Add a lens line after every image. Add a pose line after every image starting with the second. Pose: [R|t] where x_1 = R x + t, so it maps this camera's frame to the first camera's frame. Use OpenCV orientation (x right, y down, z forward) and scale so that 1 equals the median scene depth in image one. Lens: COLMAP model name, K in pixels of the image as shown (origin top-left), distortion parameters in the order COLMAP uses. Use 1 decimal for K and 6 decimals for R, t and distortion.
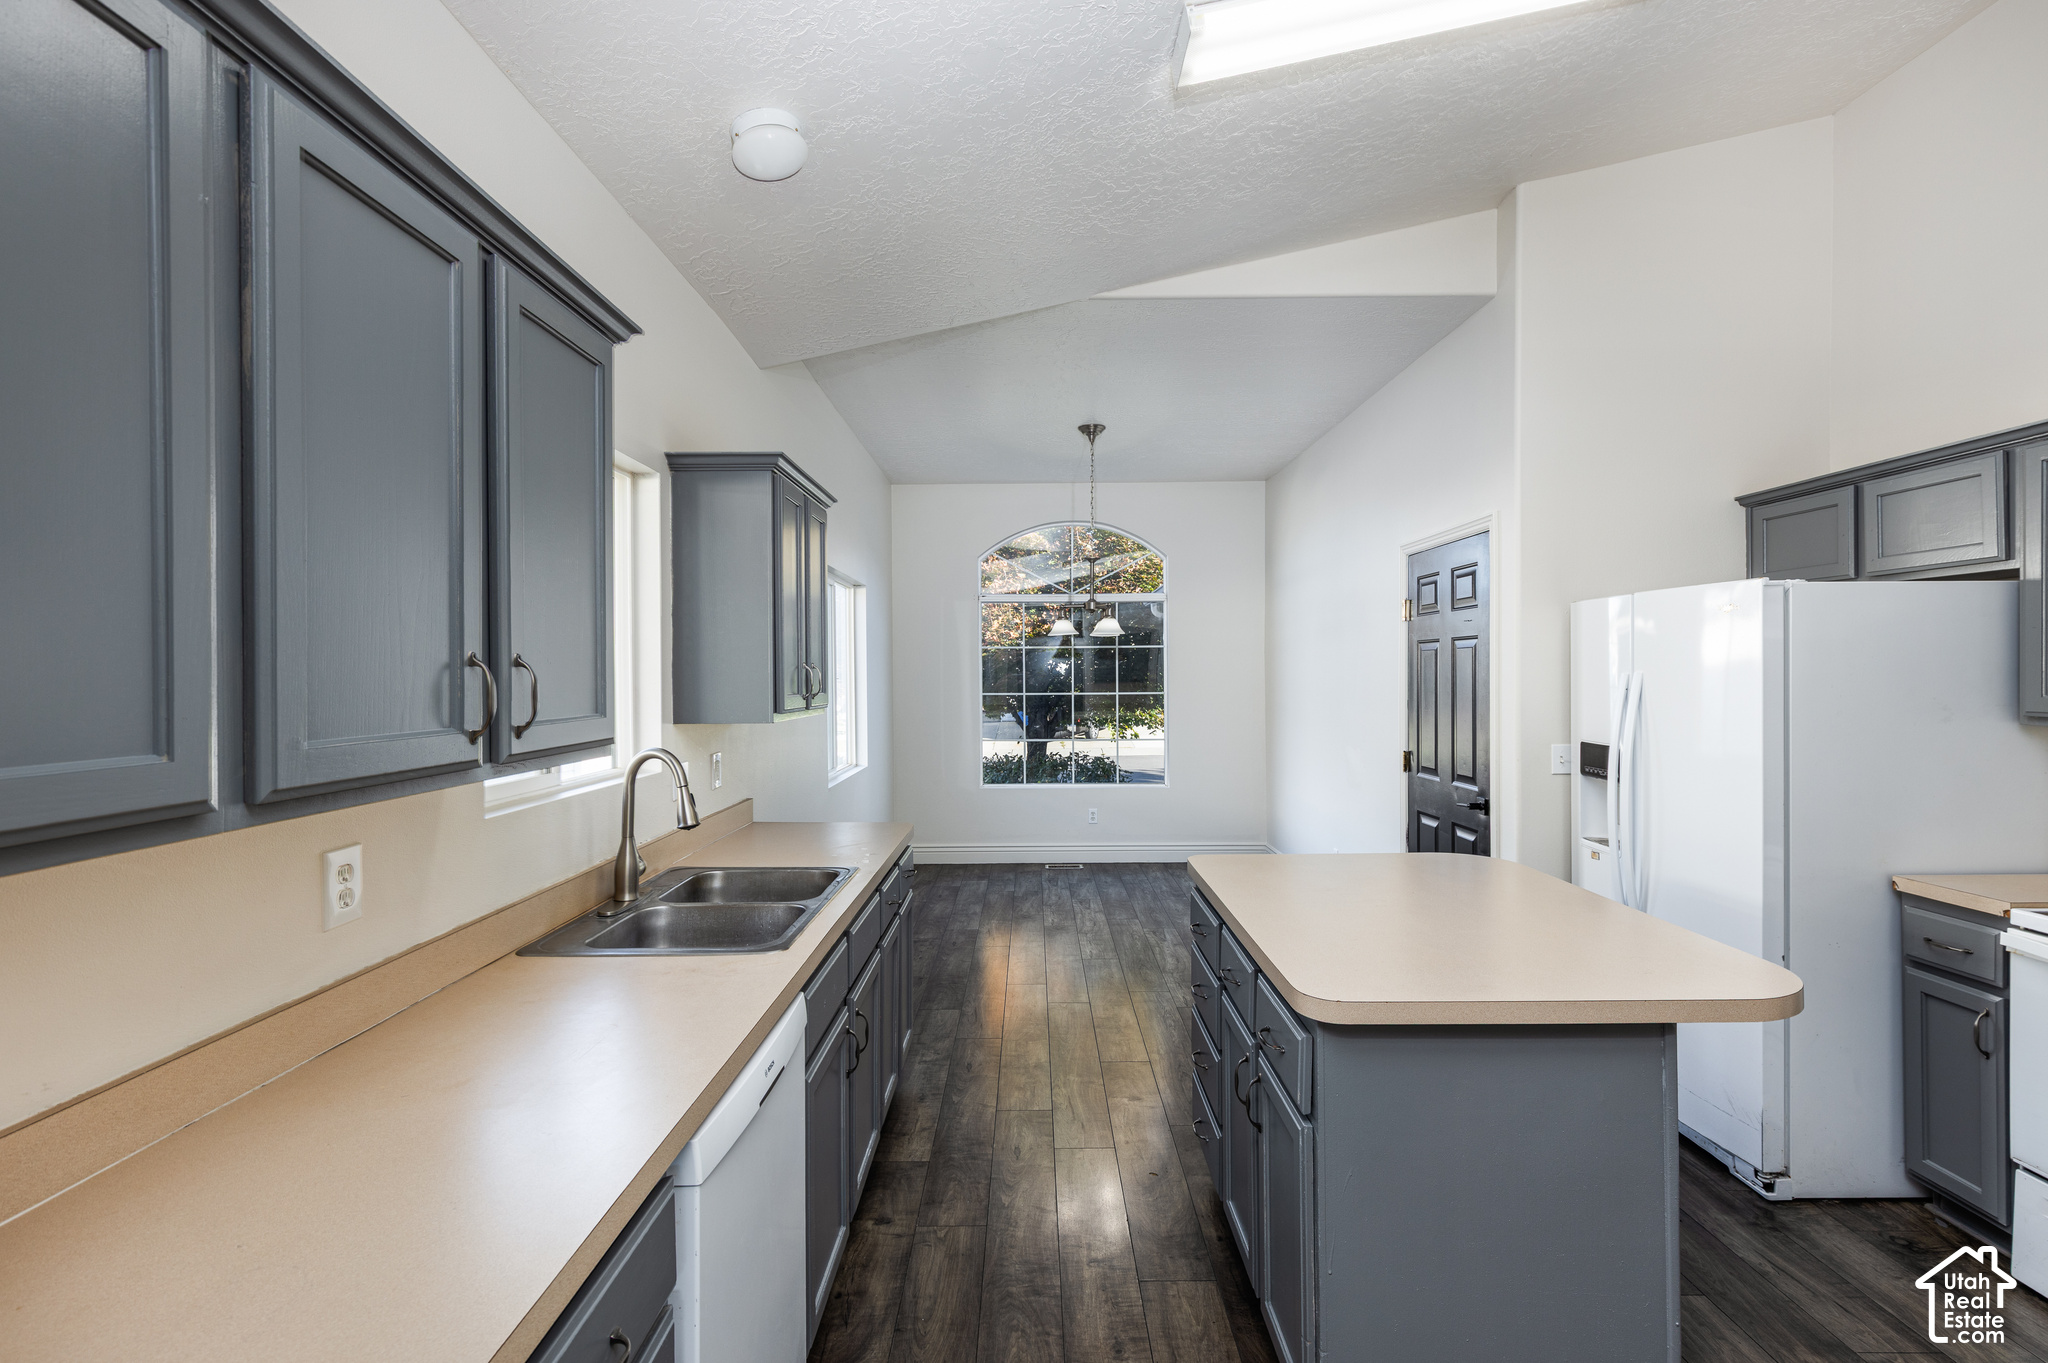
lens RADIAL K [[932.1, 0, 1019.2], [0, 932.1, 678.5], [0, 0, 1]] dist [0.006545, -0.000265]
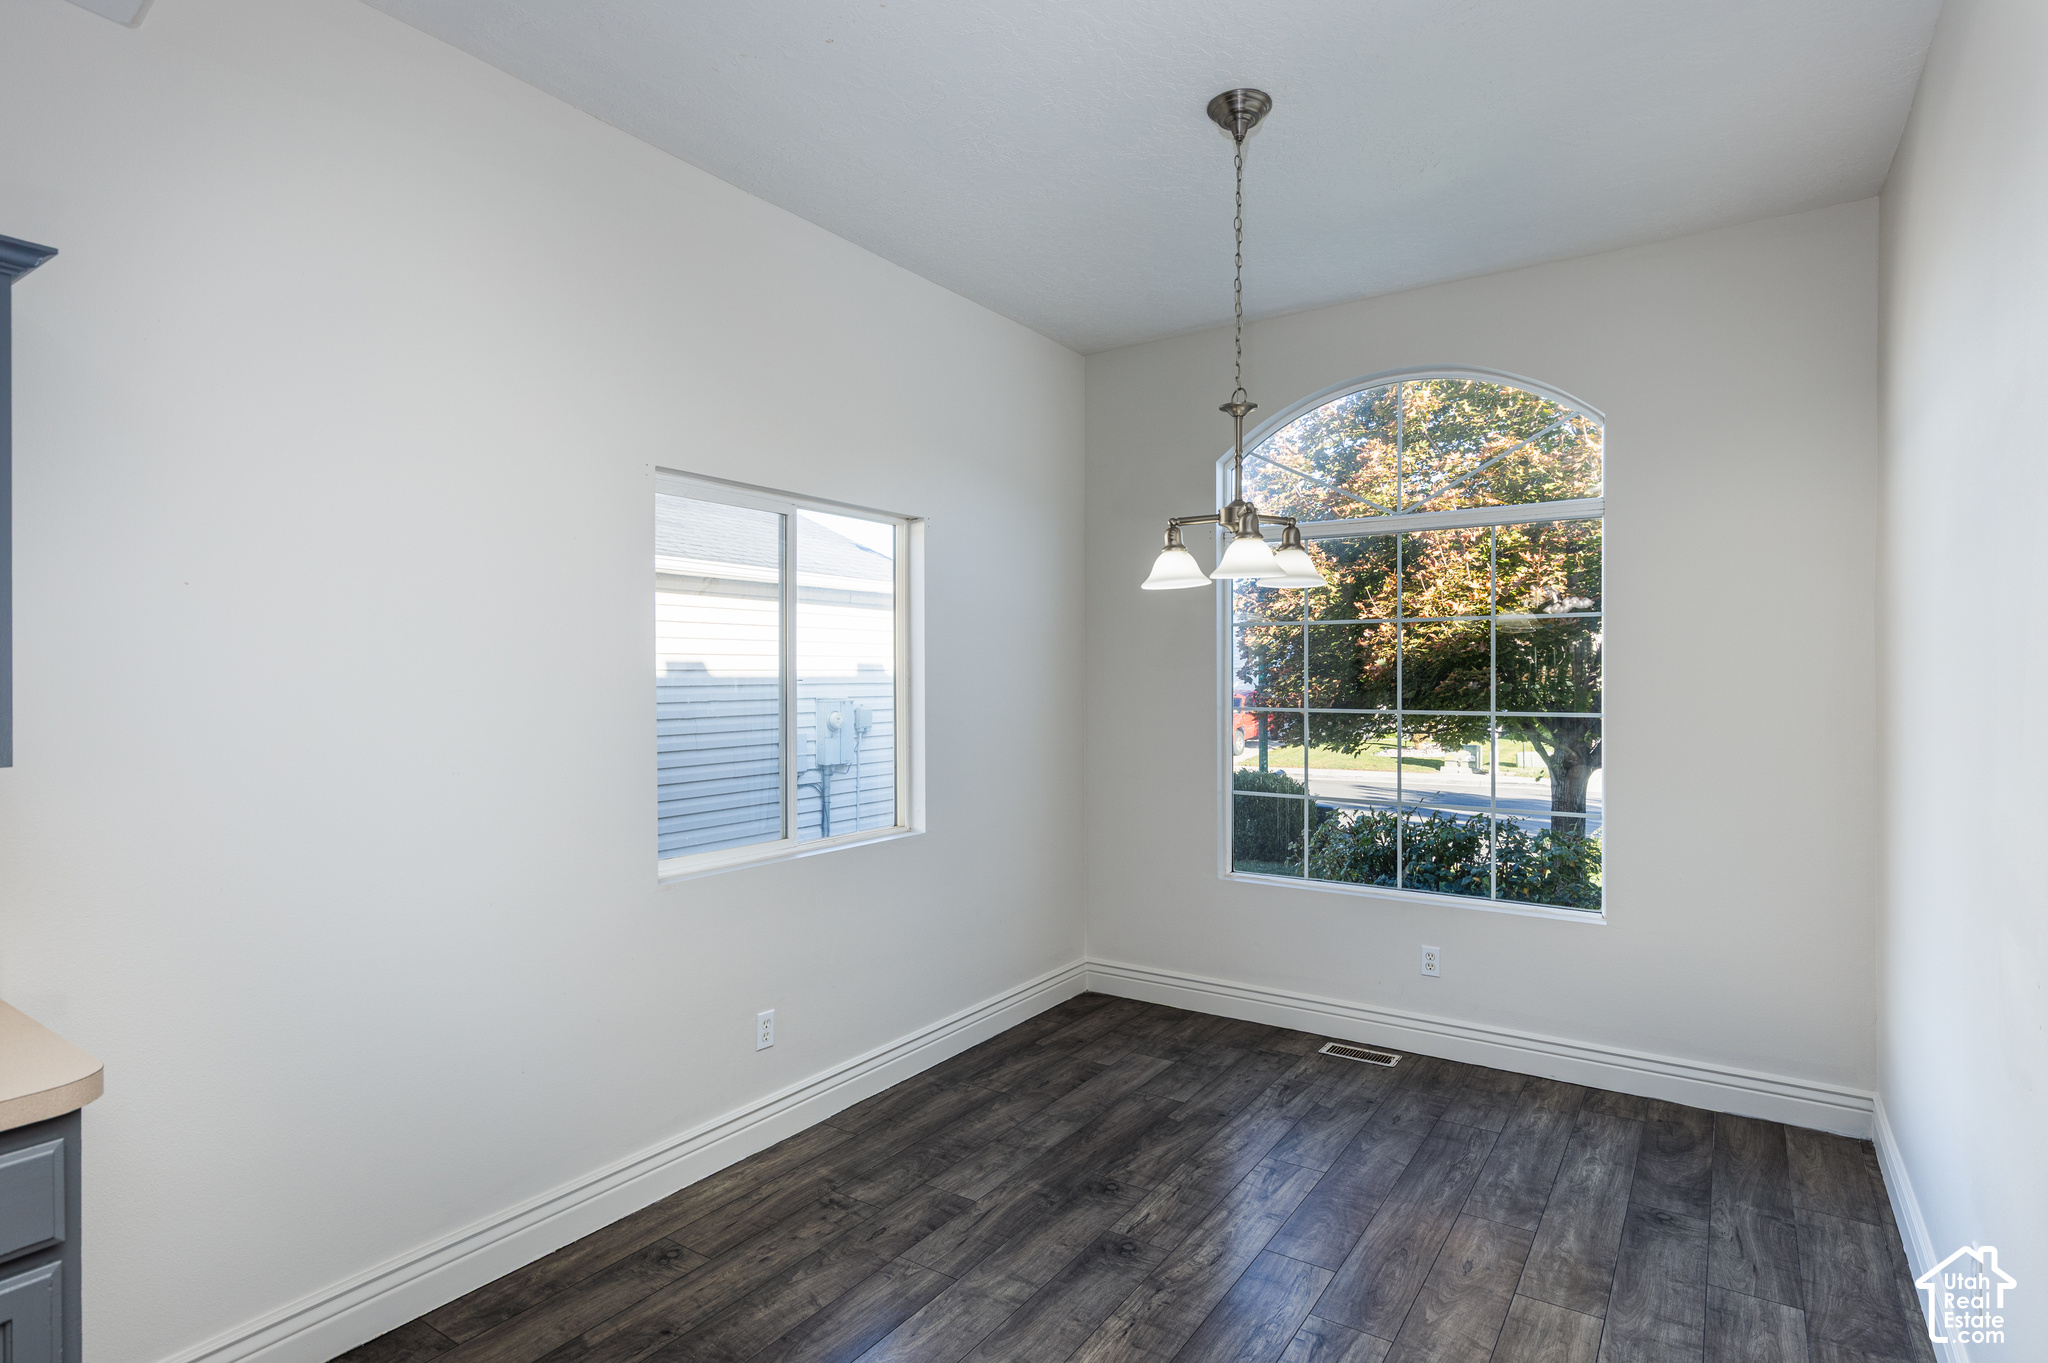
lens RADIAL K [[1068.2, 0, 1020.8], [0, 1068.2, 680.7], [0, 0, 1]] dist [0.004774, -0.001475]
pose [[0.835339, 0.003996, -0.549720, 0.238376], [-0.002983, 0.999992, 0.002736, -0.001928], [0.549727, -0.000646, 0.835344, 0.468014]]
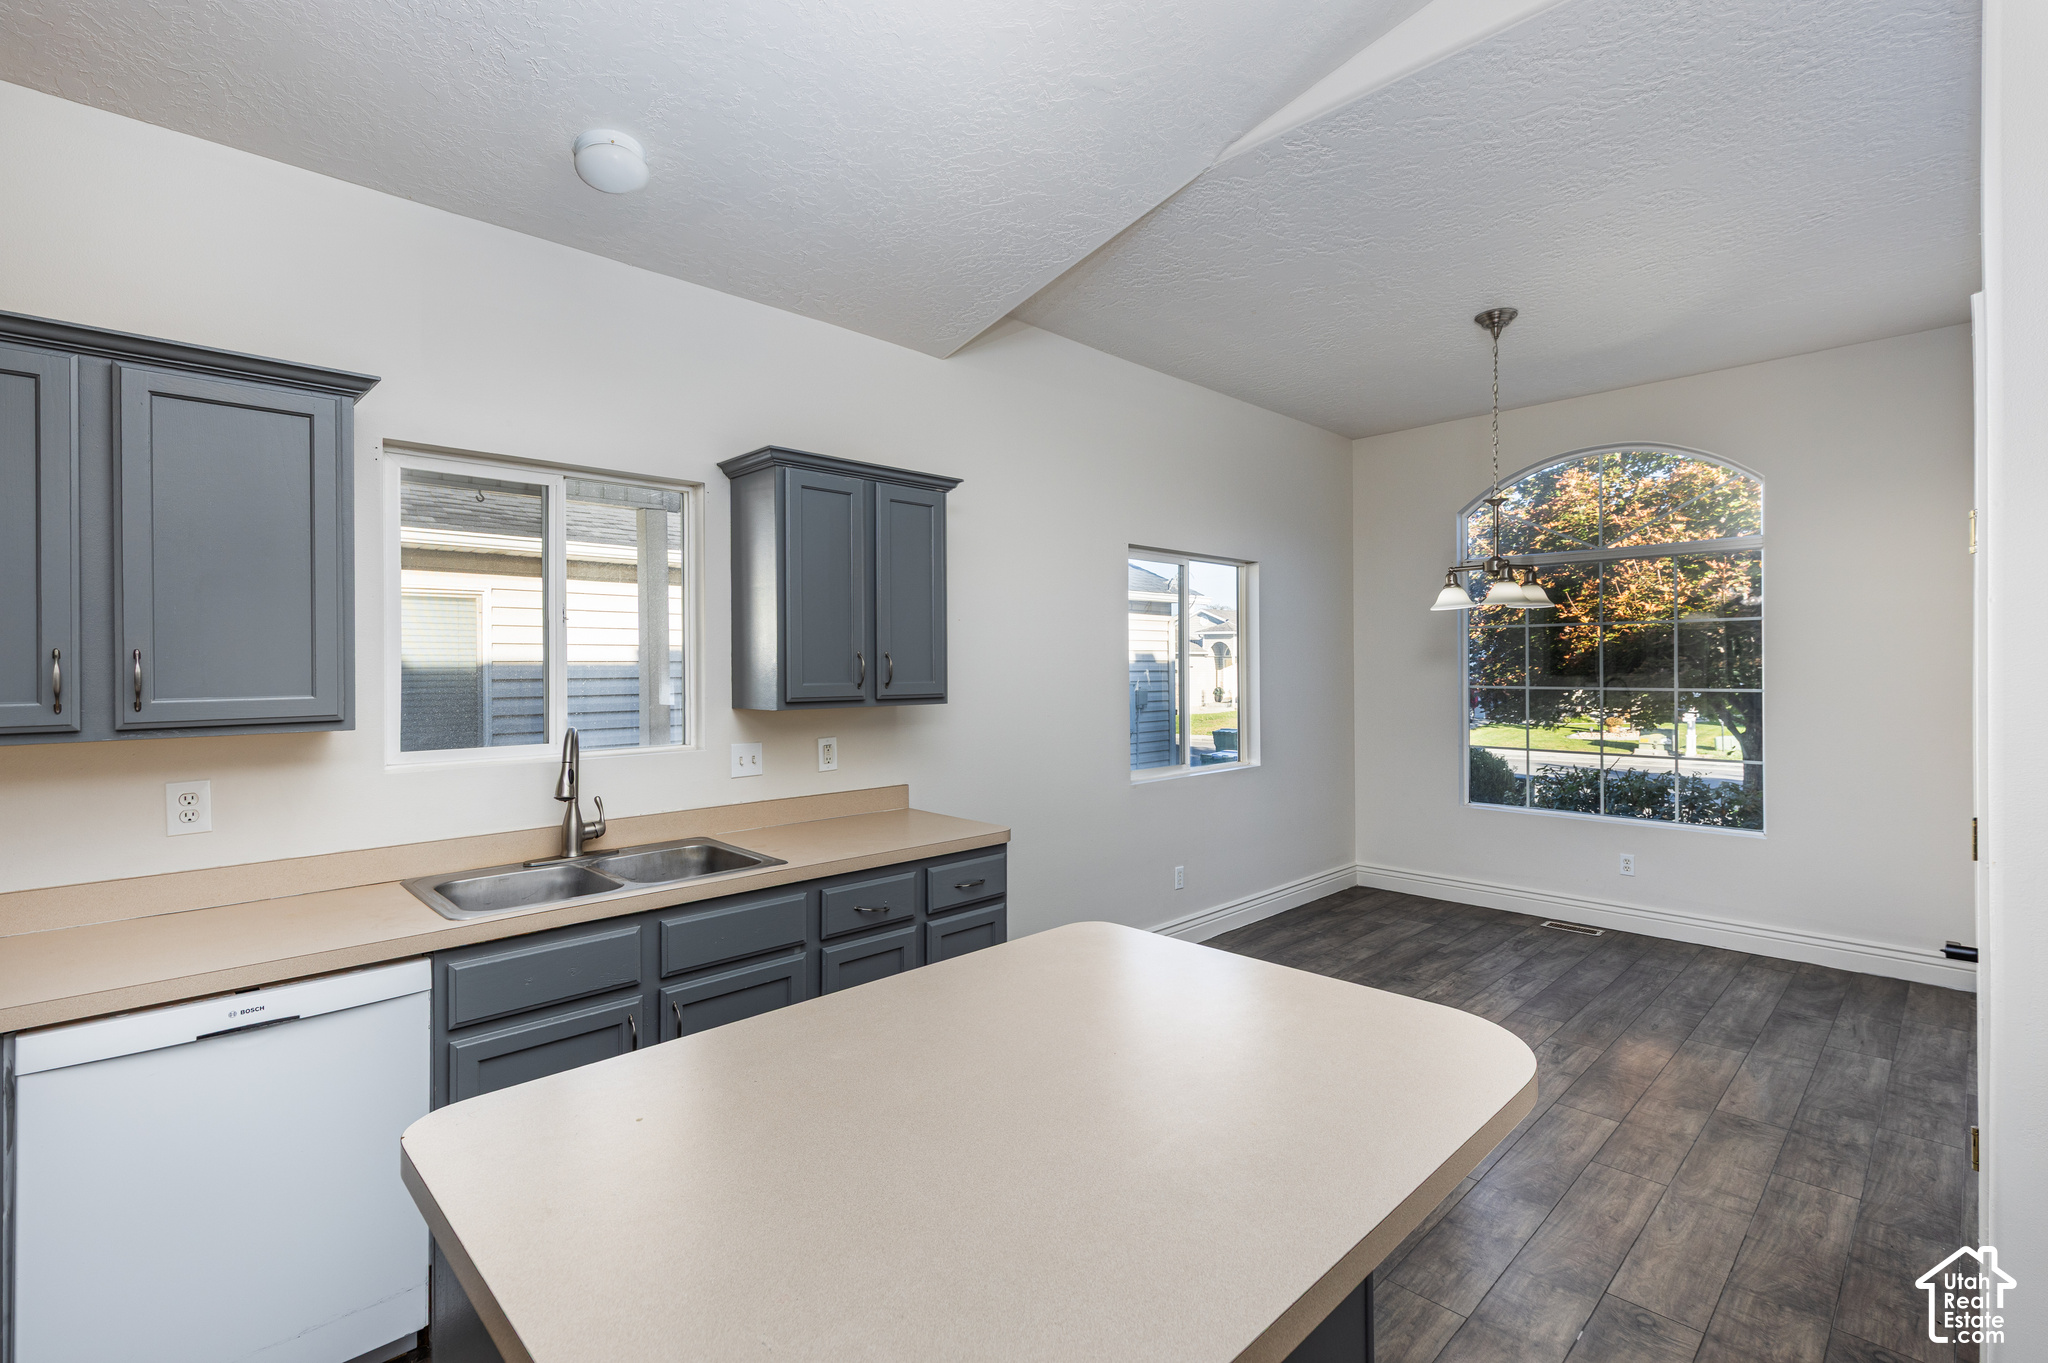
lens RADIAL K [[932.1, 0, 1017.5], [0, 932.1, 665.2], [0, 0, 1]] dist [0.006545, -0.000265]
pose [[0.703194, -0.000993, -0.710998, 0.292948], [-0.000506, 0.999998, -0.001897, -0.000150], [0.710998, 0.001694, 0.703192, 0.209119]]
